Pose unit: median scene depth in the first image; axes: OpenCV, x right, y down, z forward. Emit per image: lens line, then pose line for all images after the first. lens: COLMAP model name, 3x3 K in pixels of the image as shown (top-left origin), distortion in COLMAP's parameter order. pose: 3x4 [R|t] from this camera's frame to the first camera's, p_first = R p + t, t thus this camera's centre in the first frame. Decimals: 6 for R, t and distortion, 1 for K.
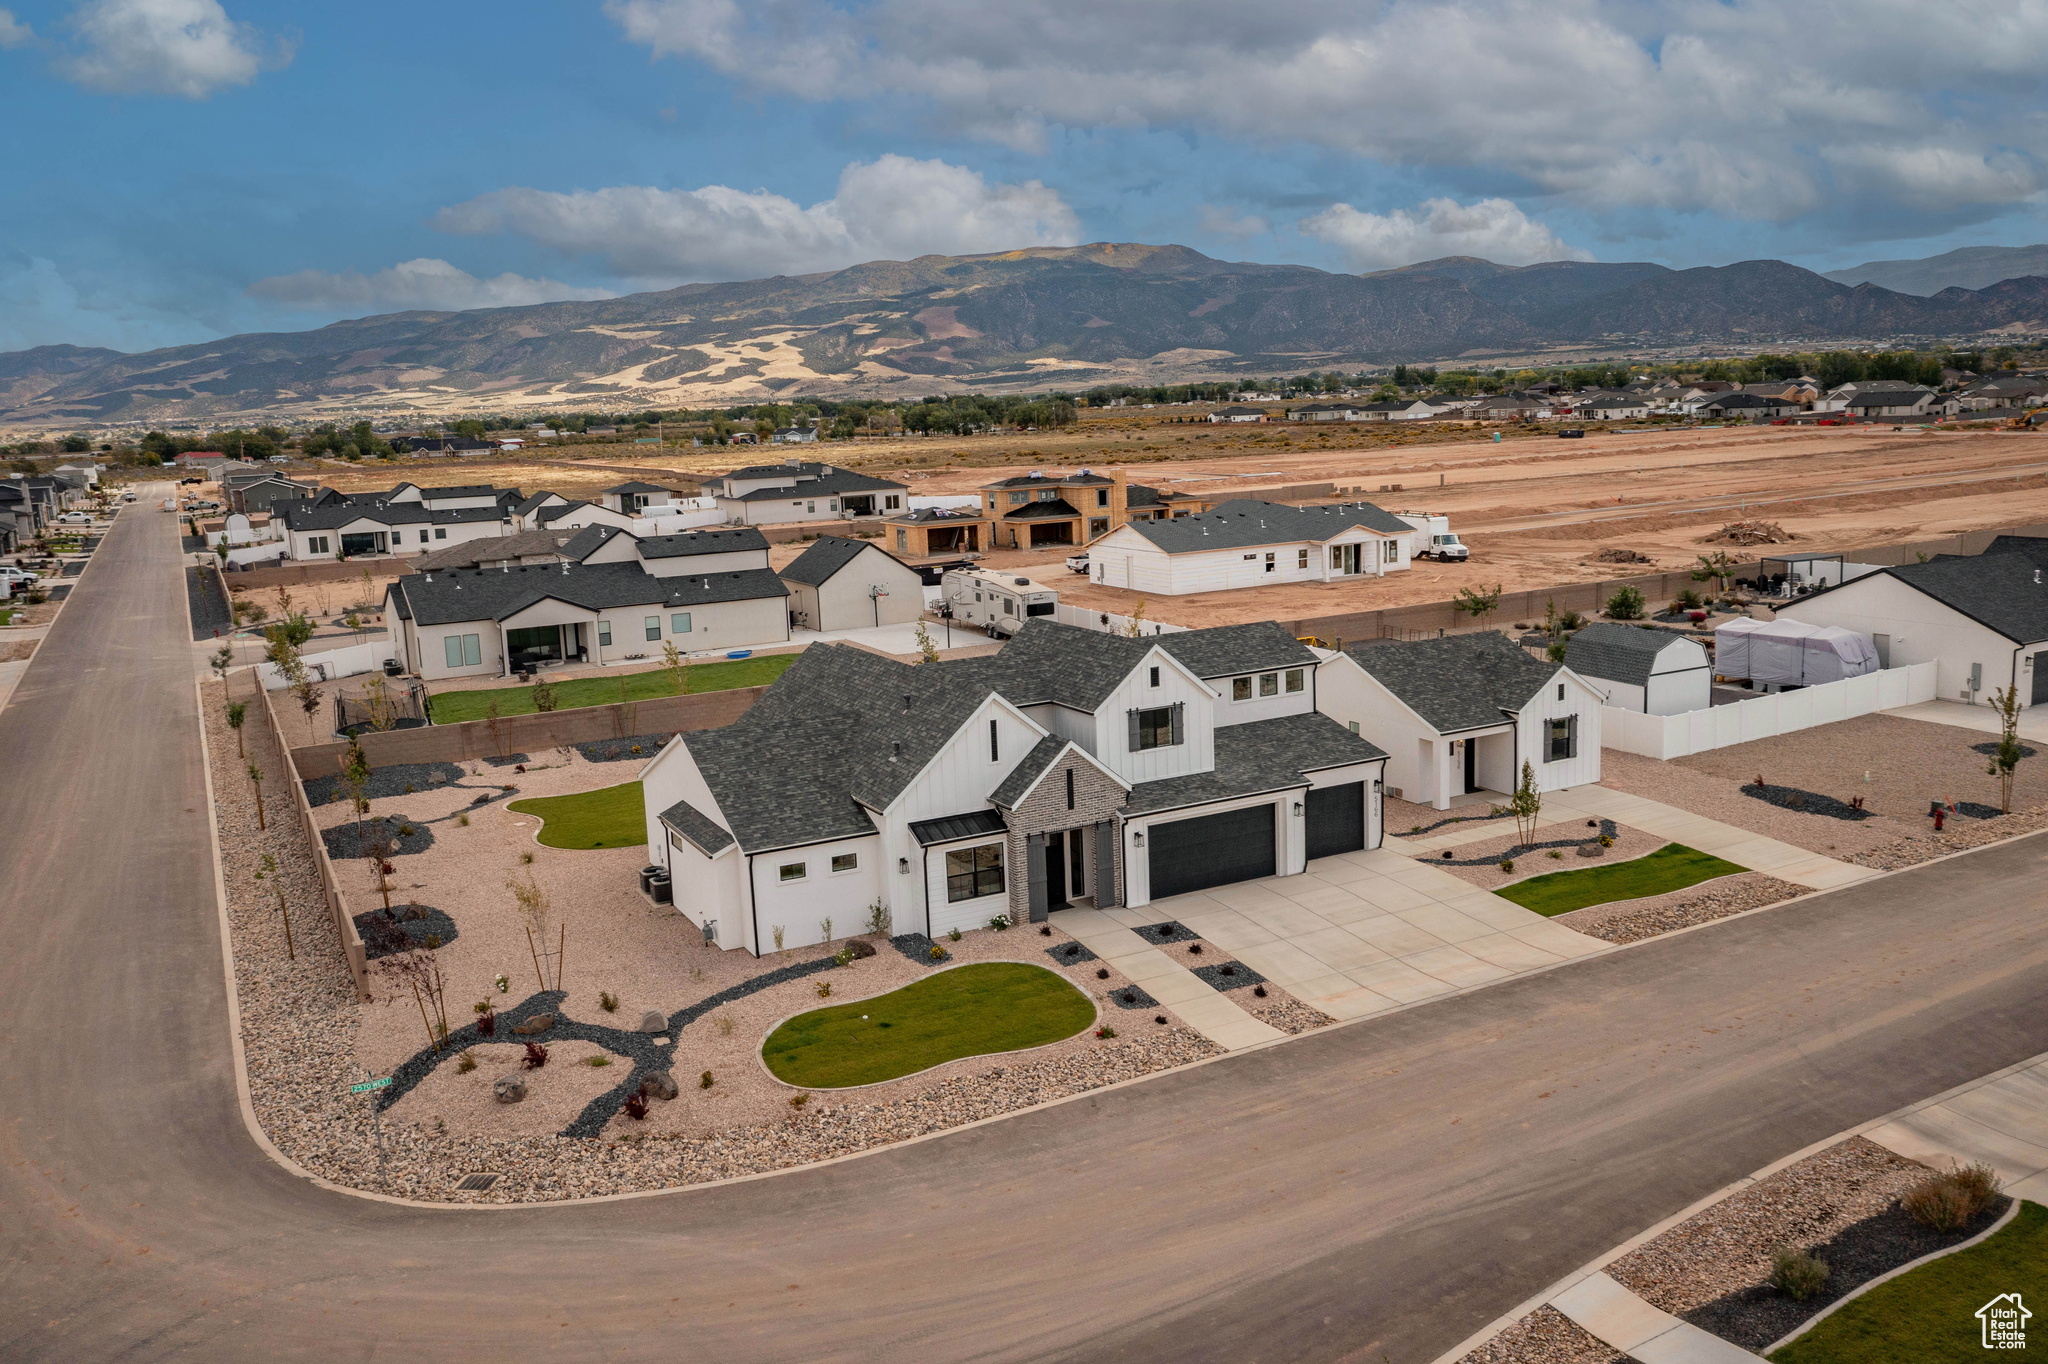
lens RADIAL K [[1593.4, 0, 1024.0], [0, 1593.4, 682.0], [0, 0, 1]] dist [-0.008092, 0.000015]
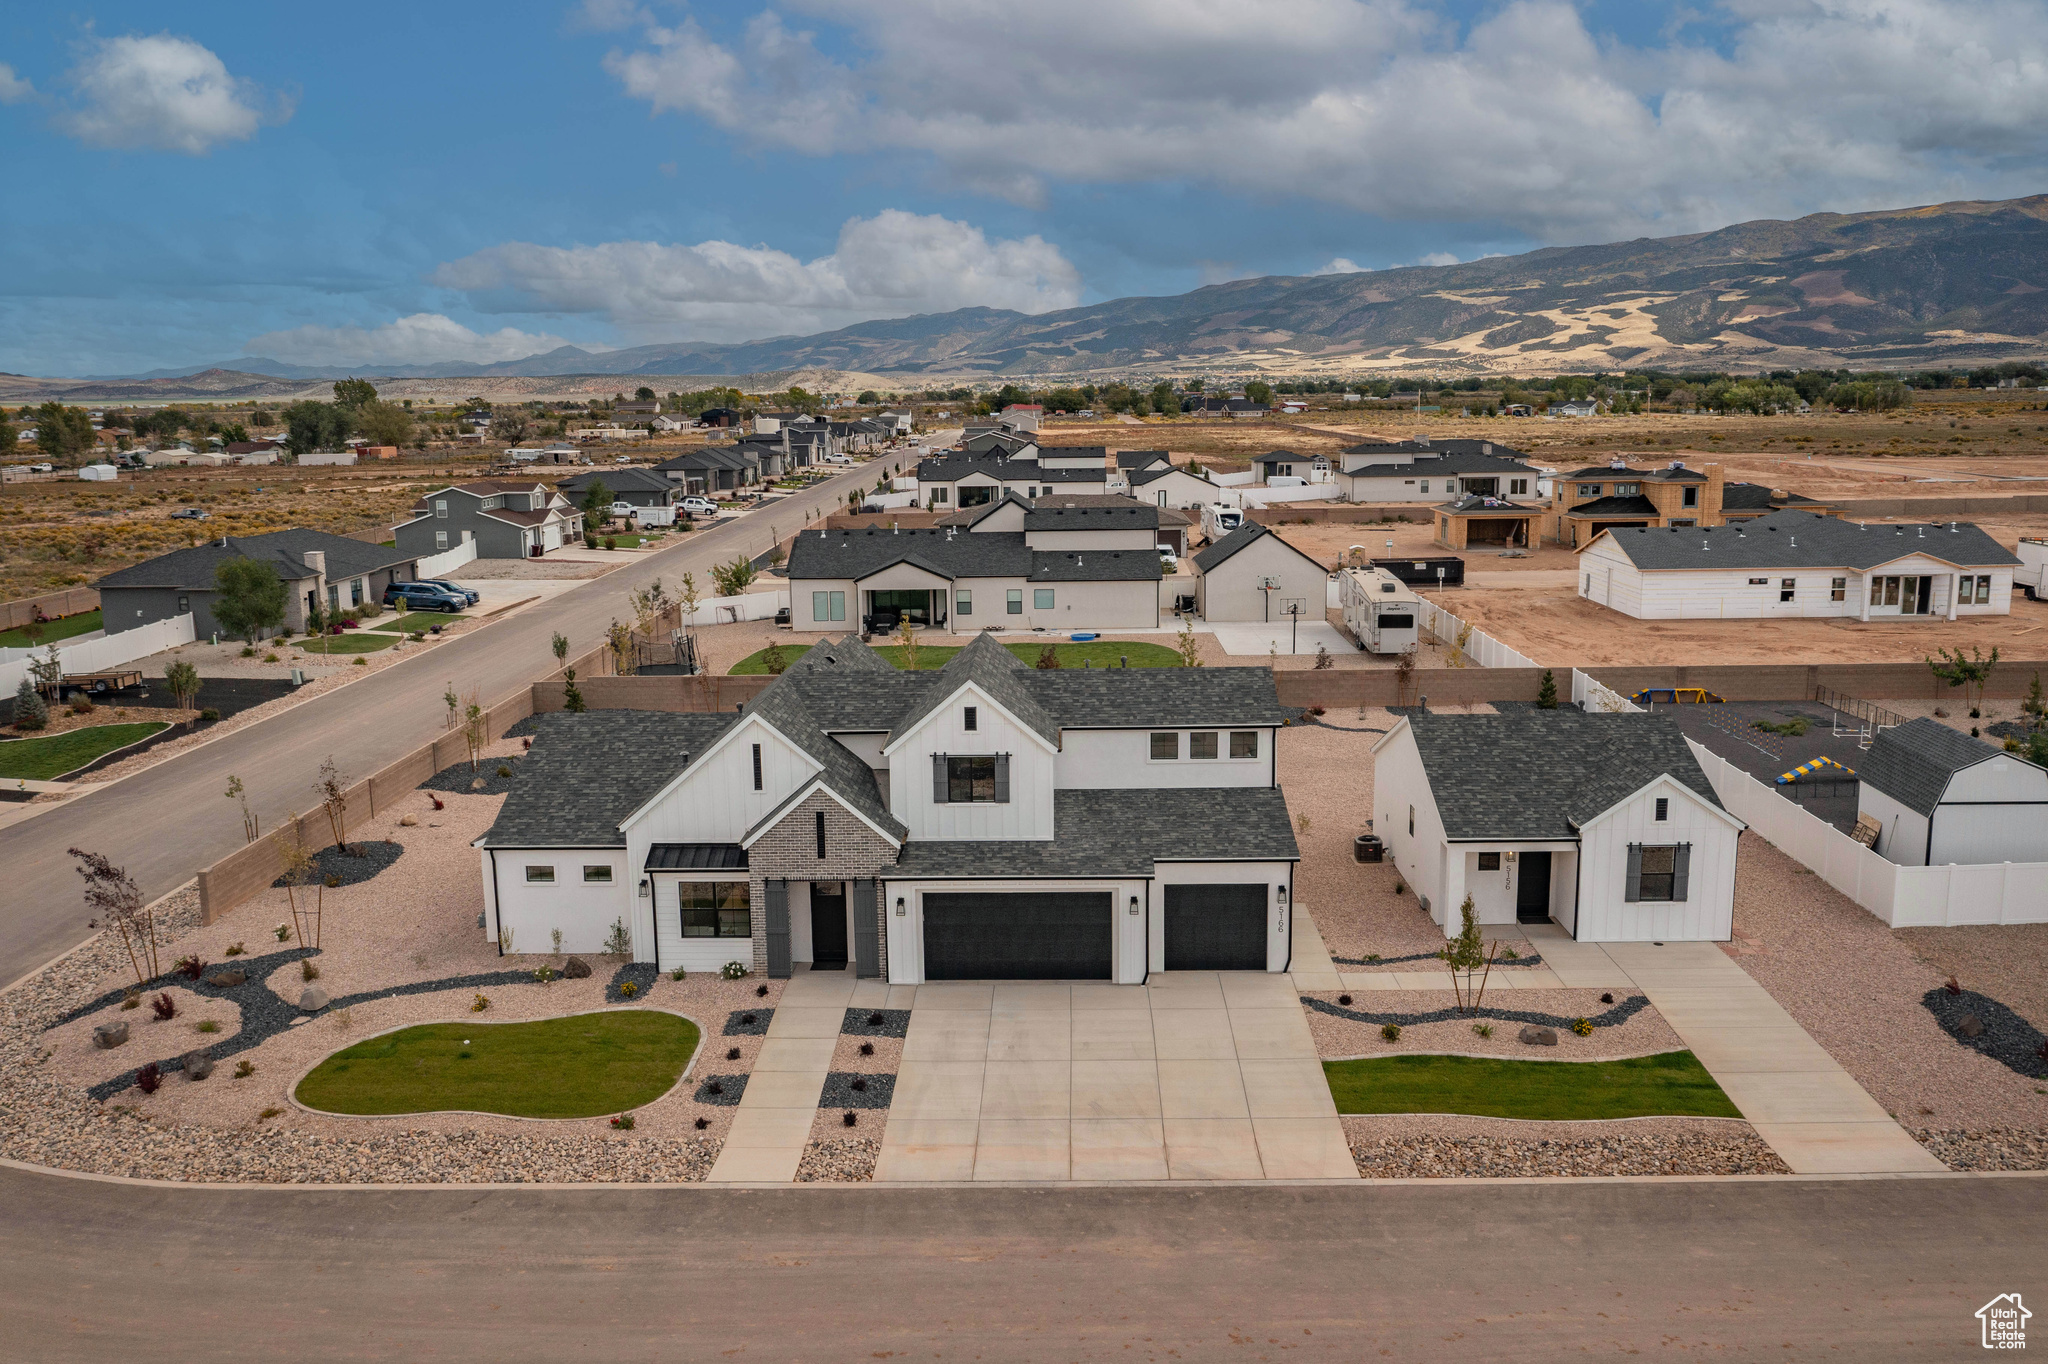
lens RADIAL K [[1593.4, 0, 1024.0], [0, 1593.4, 682.0], [0, 0, 1]] dist [-0.008092, 0.000015]
pose [[0.874942, 0.115605, -0.470226, 0.487334], [-0.105847, 0.993259, 0.047244, -0.063495], [0.472518, 0.008437, 0.881281, 0.267021]]
